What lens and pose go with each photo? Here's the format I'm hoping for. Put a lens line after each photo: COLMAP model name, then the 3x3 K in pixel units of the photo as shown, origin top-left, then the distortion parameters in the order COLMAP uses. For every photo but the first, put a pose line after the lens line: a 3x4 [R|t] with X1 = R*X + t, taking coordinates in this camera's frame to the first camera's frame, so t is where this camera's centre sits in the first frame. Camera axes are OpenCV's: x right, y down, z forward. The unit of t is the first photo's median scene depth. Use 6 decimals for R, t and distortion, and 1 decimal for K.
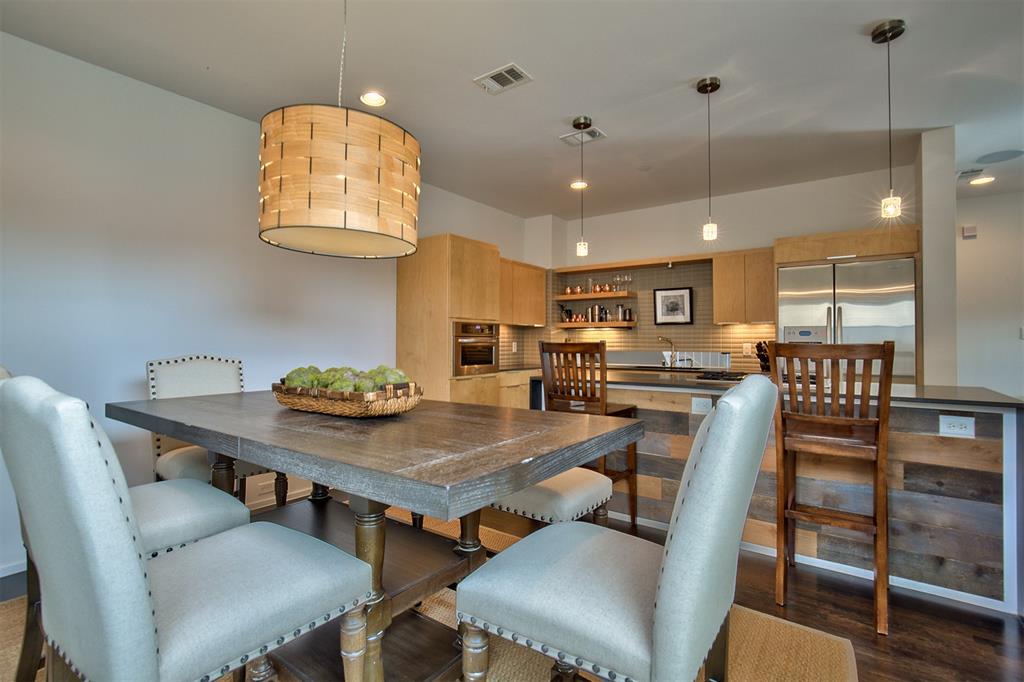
lens RADIAL K [[473.5, 0, 508.5], [0, 473.5, 346.4], [0, 0, 1]] dist [-0.029146, -0.000262]
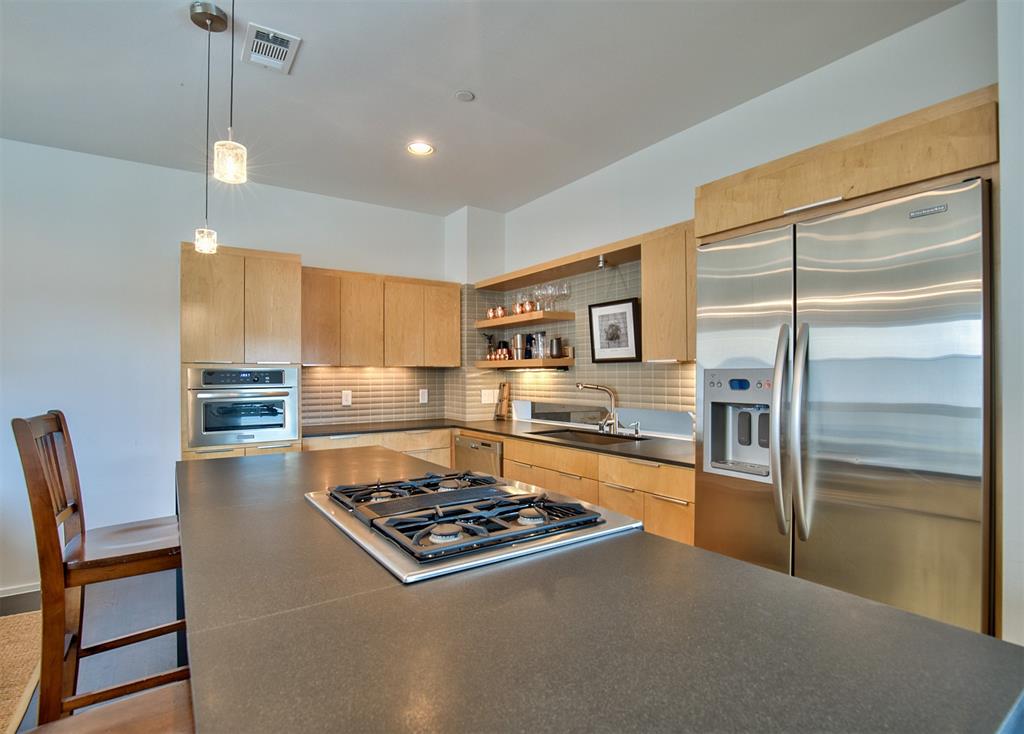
lens RADIAL K [[516.9, 0, 510.9], [0, 516.9, 381.9], [0, 0, 1]] dist [-0.000321, -0.000199]
pose [[0.948003, -0.004234, -0.318233, 0.427823], [0.006115, 0.999969, 0.004913, -0.025148], [0.318203, -0.006603, 0.948000, 0.330469]]
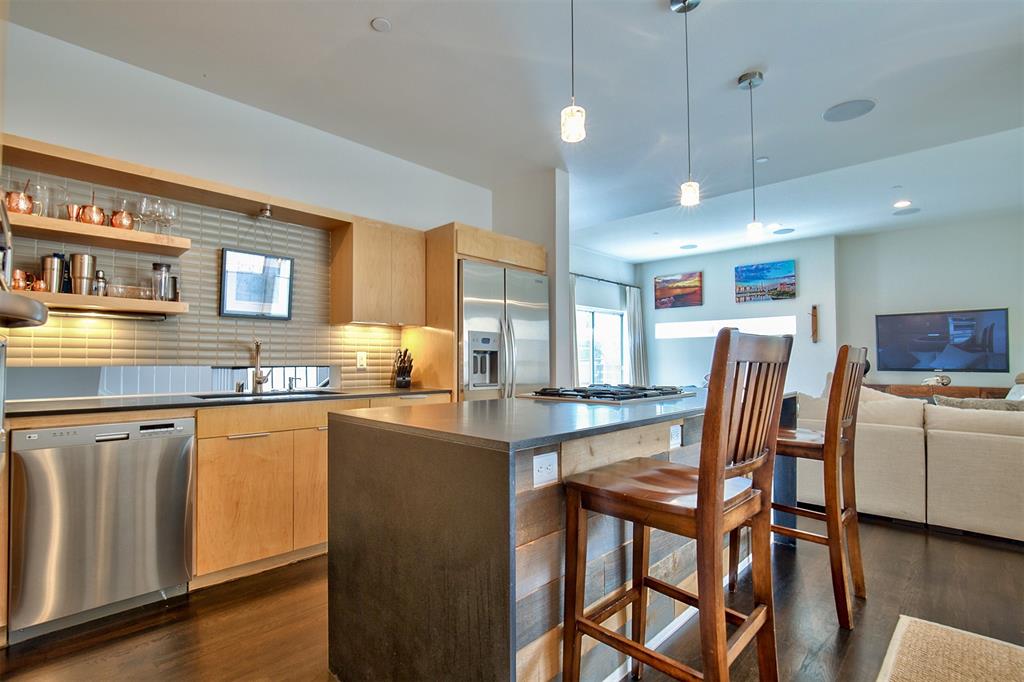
lens RADIAL K [[473.5, 0, 508.5], [0, 473.5, 346.4], [0, 0, 1]] dist [-0.029146, -0.000262]
pose [[0.126255, 0.024547, 0.991694, -0.169903], [0.002800, 0.999681, -0.025101, 0.003424], [-0.991994, 0.005946, 0.126146, 0.622097]]
